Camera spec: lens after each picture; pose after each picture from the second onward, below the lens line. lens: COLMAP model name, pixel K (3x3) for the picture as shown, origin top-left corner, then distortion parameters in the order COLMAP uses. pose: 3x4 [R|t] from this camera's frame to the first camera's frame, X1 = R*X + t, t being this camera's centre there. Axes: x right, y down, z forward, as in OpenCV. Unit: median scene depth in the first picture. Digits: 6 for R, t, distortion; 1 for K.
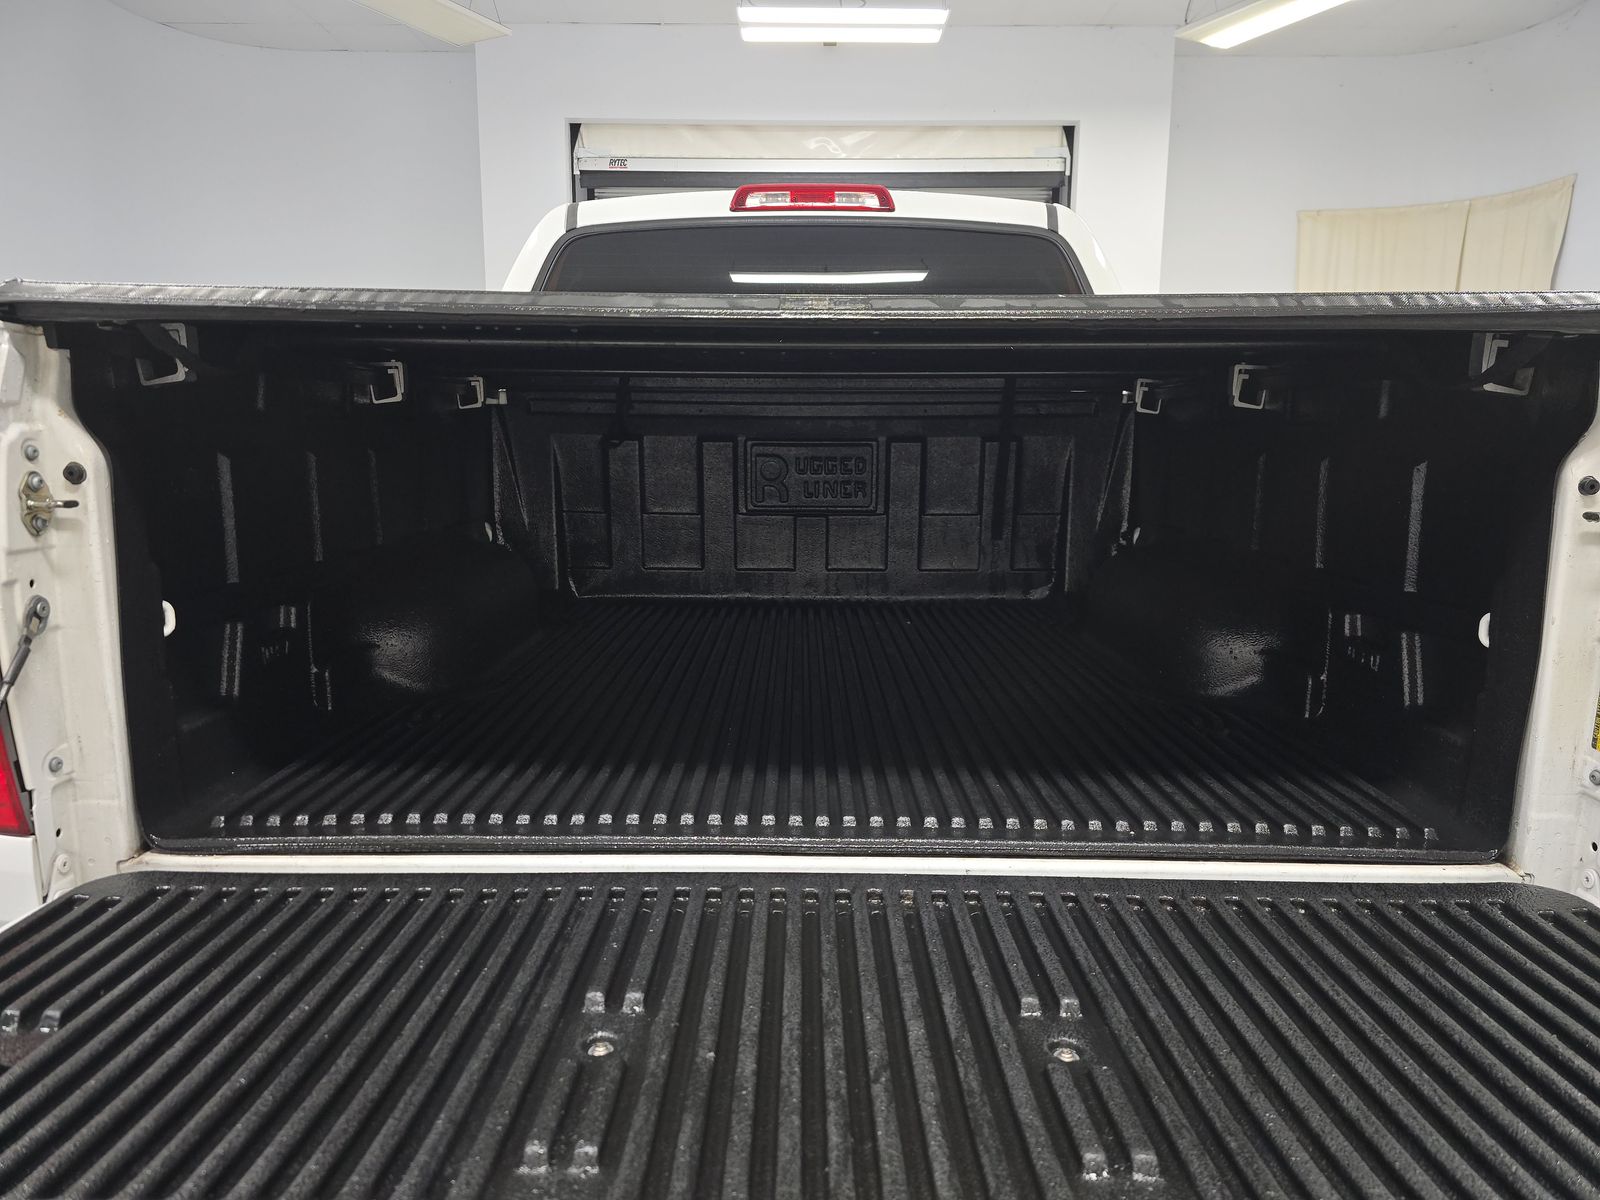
lens RADIAL K [[1086.4, 0, 800.0], [0, 1086.4, 600.0], [0, 0, 1]] dist [0.028448, -0.005253]
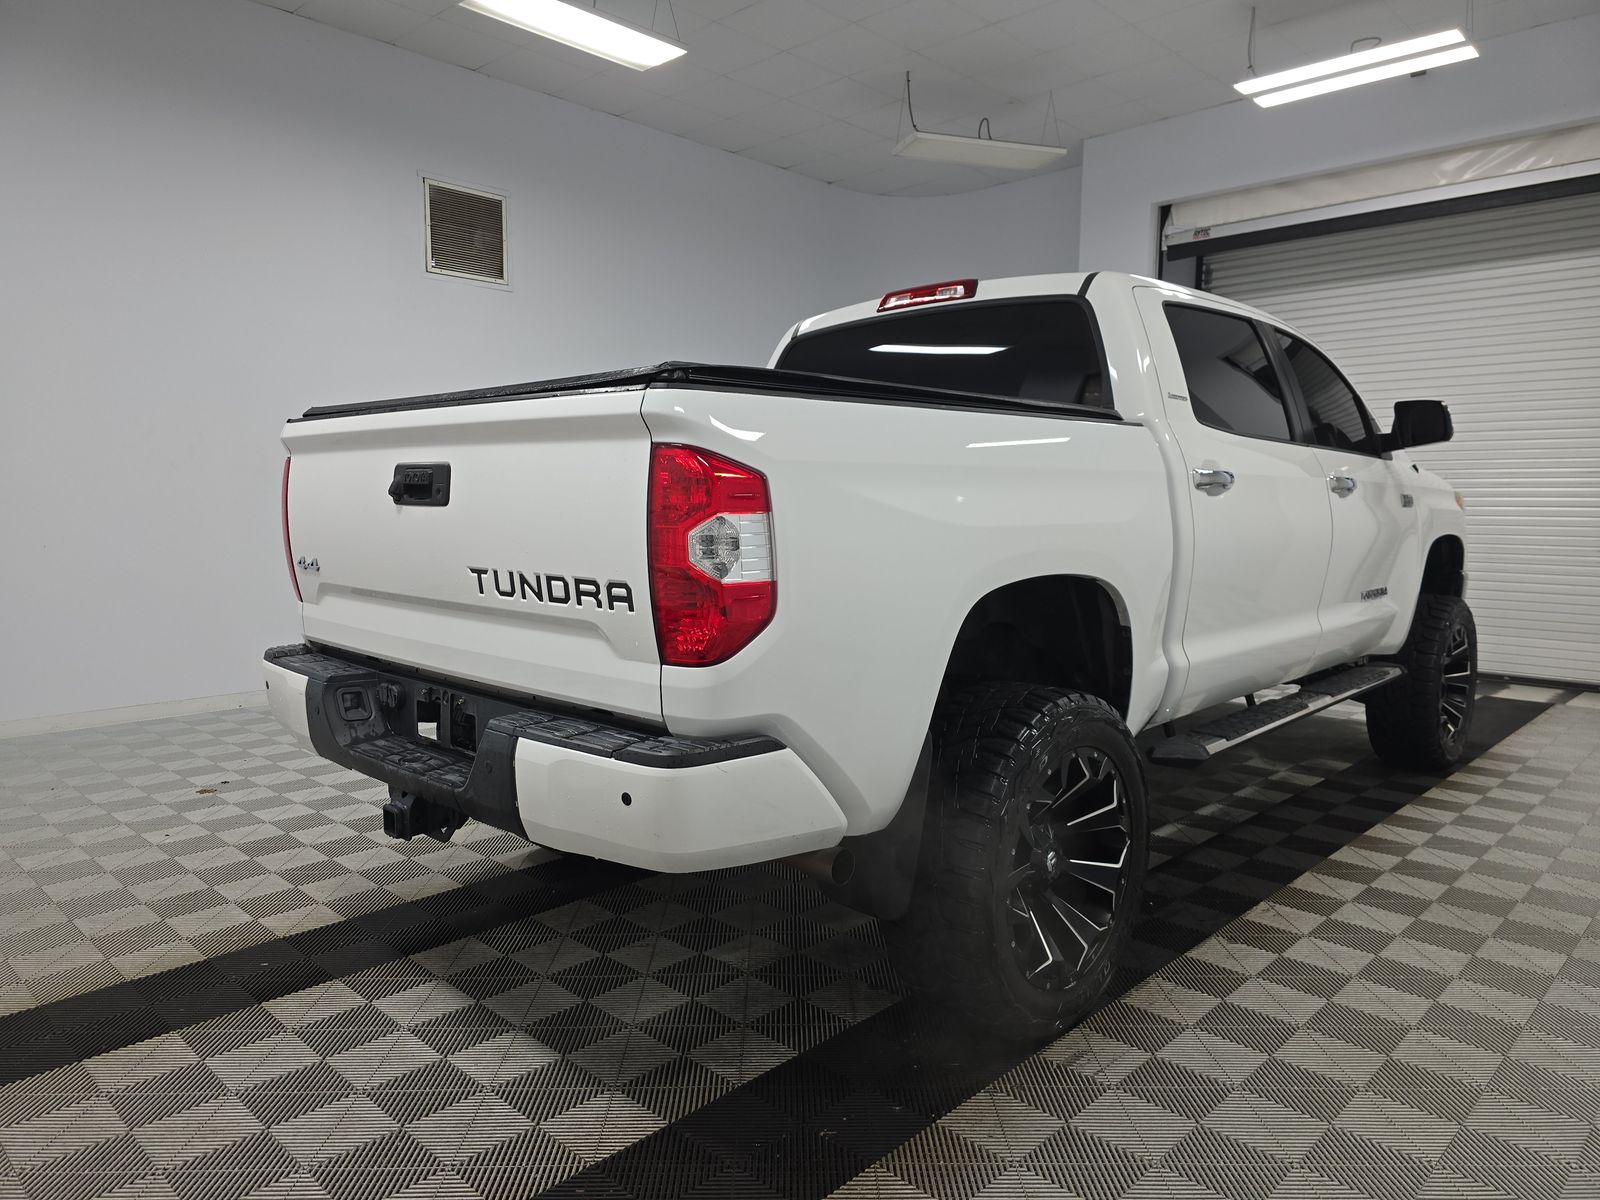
lens RADIAL K [[1086.4, 0, 800.0], [0, 1086.4, 600.0], [0, 0, 1]] dist [0.028448, -0.005253]
pose [[0.729368, 0.061696, -0.681333, 0.316013], [-0.100860, 0.994740, -0.017895, 0.020238], [0.676645, 0.081771, 0.731754, -0.030702]]
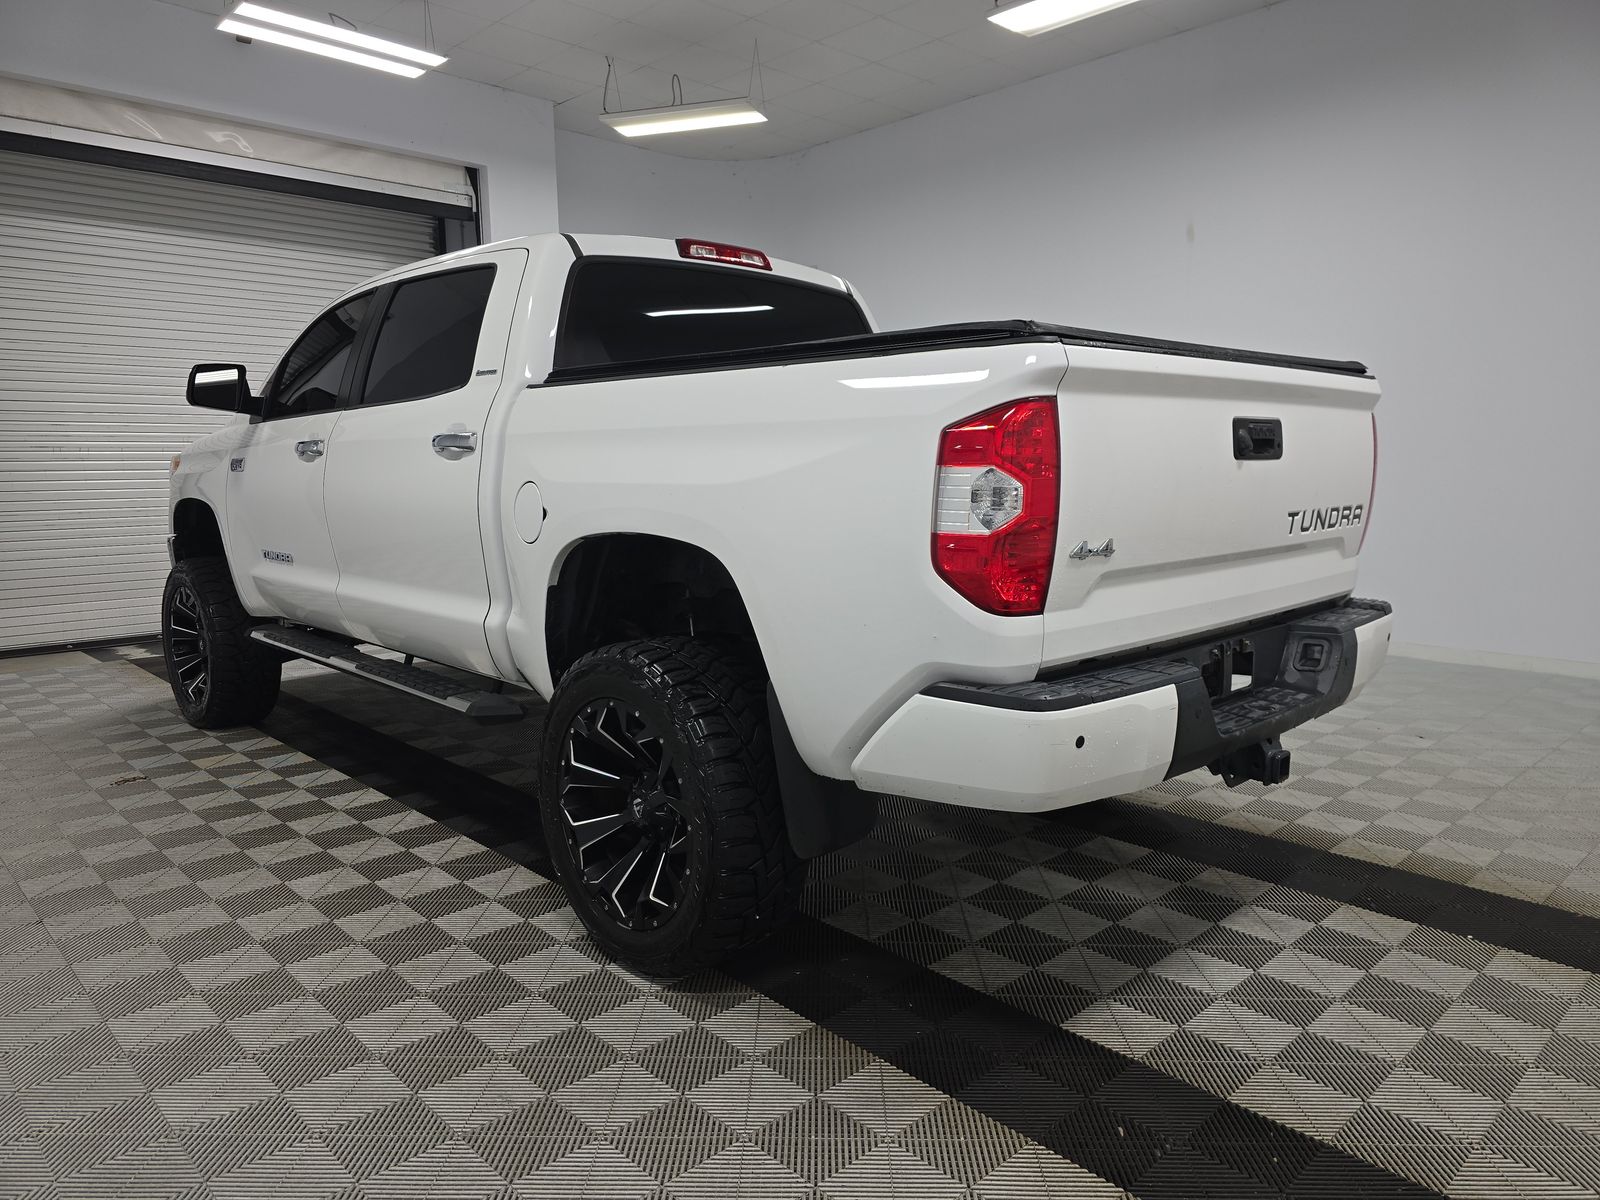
lens RADIAL K [[1086.4, 0, 800.0], [0, 1086.4, 600.0], [0, 0, 1]] dist [0.028448, -0.005253]
pose [[0.715370, -0.100037, 0.691547, -0.336942], [0.114336, 0.993118, 0.025387, 0.014546], [-0.689328, 0.060908, 0.721885, -0.009908]]
